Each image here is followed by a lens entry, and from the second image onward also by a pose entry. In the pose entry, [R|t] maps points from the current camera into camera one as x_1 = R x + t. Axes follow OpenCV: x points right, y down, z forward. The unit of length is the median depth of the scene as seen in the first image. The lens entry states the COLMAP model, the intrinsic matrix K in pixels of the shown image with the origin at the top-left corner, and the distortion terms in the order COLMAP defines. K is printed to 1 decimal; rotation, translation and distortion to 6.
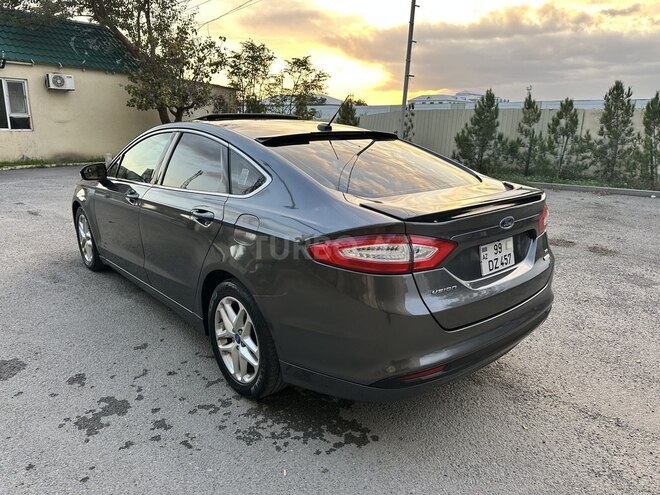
lens RADIAL K [[472.4, 0, 335.1], [0, 472.4, 244.9], [0, 0, 1]] dist [0.038375, -0.044085]
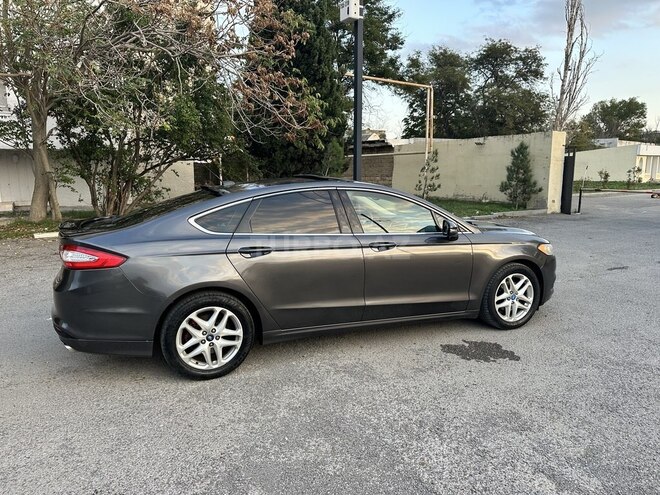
lens RADIAL K [[472.4, 0, 330.5], [0, 472.4, 246.2], [0, 0, 1]] dist [0.038375, -0.044085]
pose [[-0.325991, 0.138577, -0.935161, 1.111010], [-0.239591, 0.944793, 0.223524, -0.422912], [0.914509, 0.296923, -0.274792, 1.584090]]
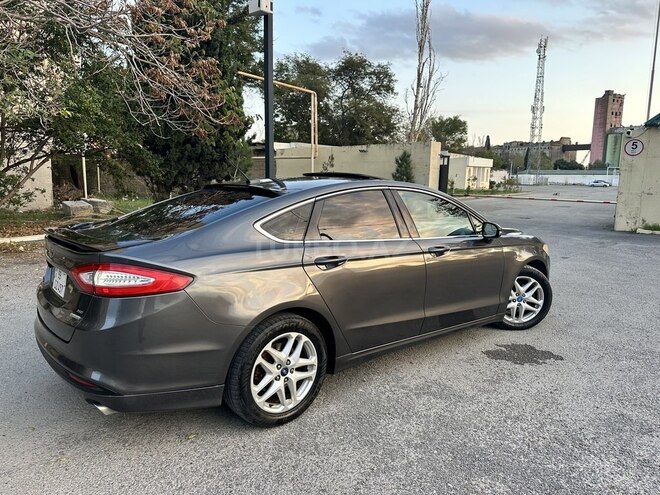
lens RADIAL K [[472.4, 0, 330.4], [0, 472.4, 247.3], [0, 0, 1]] dist [0.038375, -0.044085]
pose [[-0.010745, 0.135238, -0.990755, 1.045524], [-0.267189, 0.954398, 0.133173, -0.276493], [0.963584, 0.266150, 0.025879, 1.107194]]
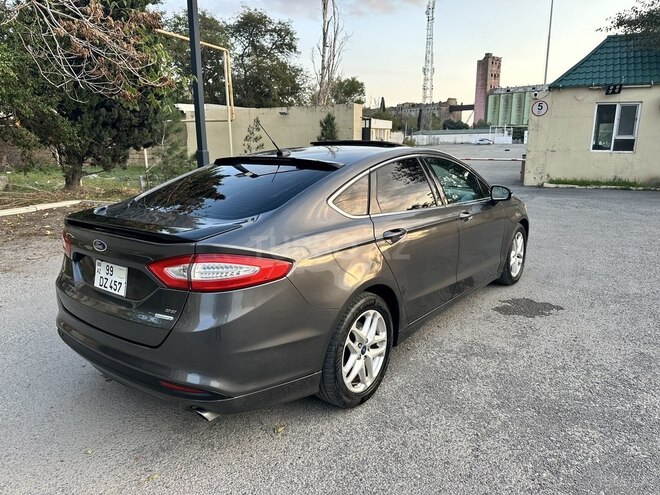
lens RADIAL K [[472.4, 0, 332.4], [0, 472.4, 248.0], [0, 0, 1]] dist [0.038375, -0.044085]
pose [[0.207712, 0.204682, -0.956536, 0.978382], [-0.238729, 0.958902, 0.153349, -0.215008], [0.948612, 0.196501, 0.248039, 0.820511]]
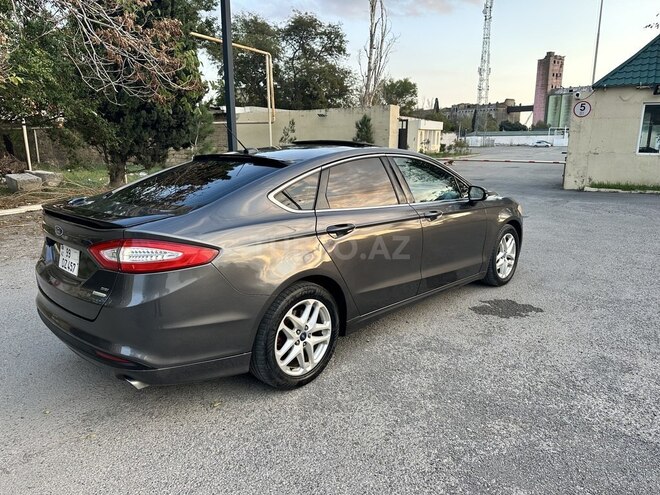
lens RADIAL K [[472.4, 0, 332.6], [0, 472.4, 248.3], [0, 0, 1]] dist [0.038375, -0.044085]
pose [[0.097326, 0.206302, -0.973636, 1.062302], [-0.248003, 0.952448, 0.177022, -0.255767], [0.963858, 0.224236, 0.143861, 1.000887]]
